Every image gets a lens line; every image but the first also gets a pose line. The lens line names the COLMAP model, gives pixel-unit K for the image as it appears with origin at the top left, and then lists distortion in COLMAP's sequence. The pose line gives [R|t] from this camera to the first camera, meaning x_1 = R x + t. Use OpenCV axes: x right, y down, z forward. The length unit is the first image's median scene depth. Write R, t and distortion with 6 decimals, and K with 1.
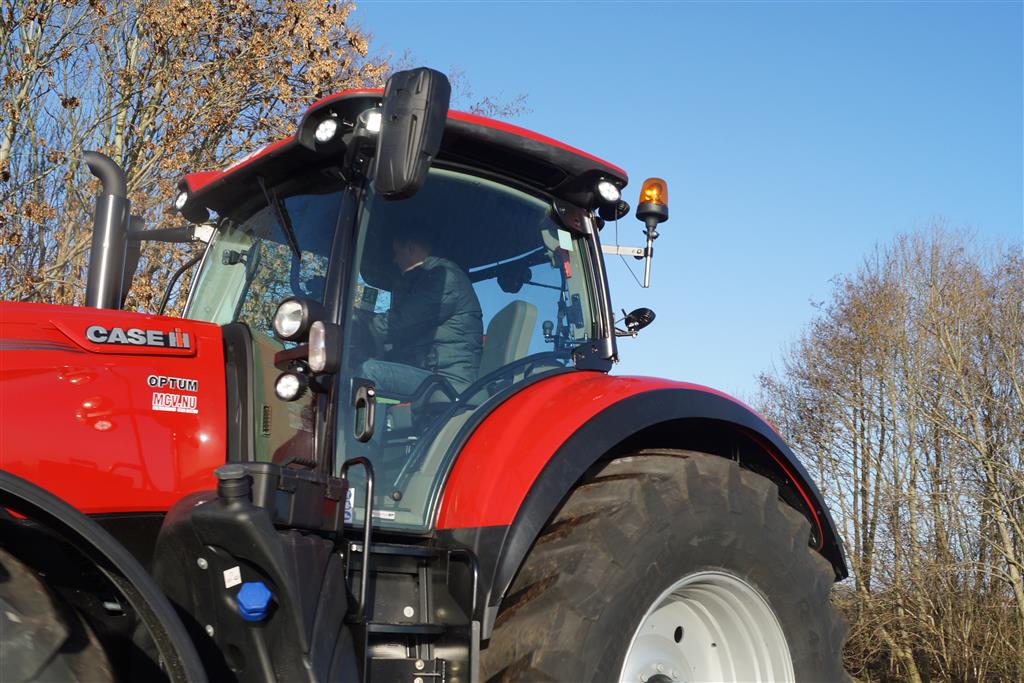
lens RADIAL K [[1135.4, 0, 512.0], [0, 1135.4, 341.5], [0, 0, 1]] dist [0.000470, -0.008323]
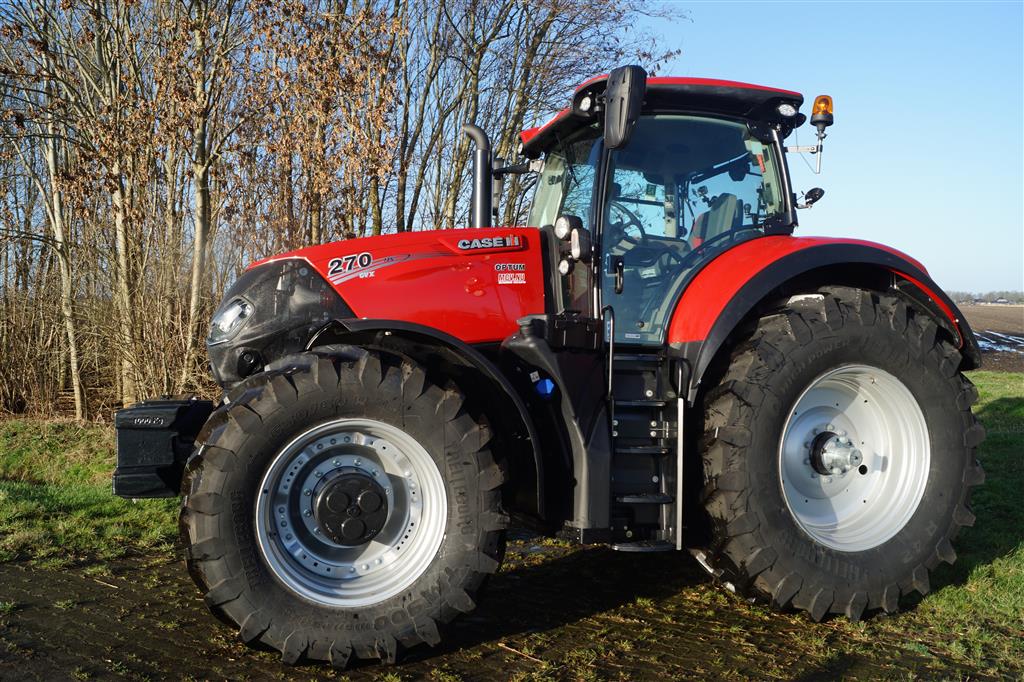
lens RADIAL K [[845.4, 0, 512.7], [0, 845.4, 318.8], [0, 0, 1]] dist [-0.073308, 0.002518]
pose [[0.923860, -0.046296, -0.379919, 0.173431], [0.101330, 0.986822, 0.126154, -0.043031], [0.369072, -0.155046, 0.916377, -0.177239]]
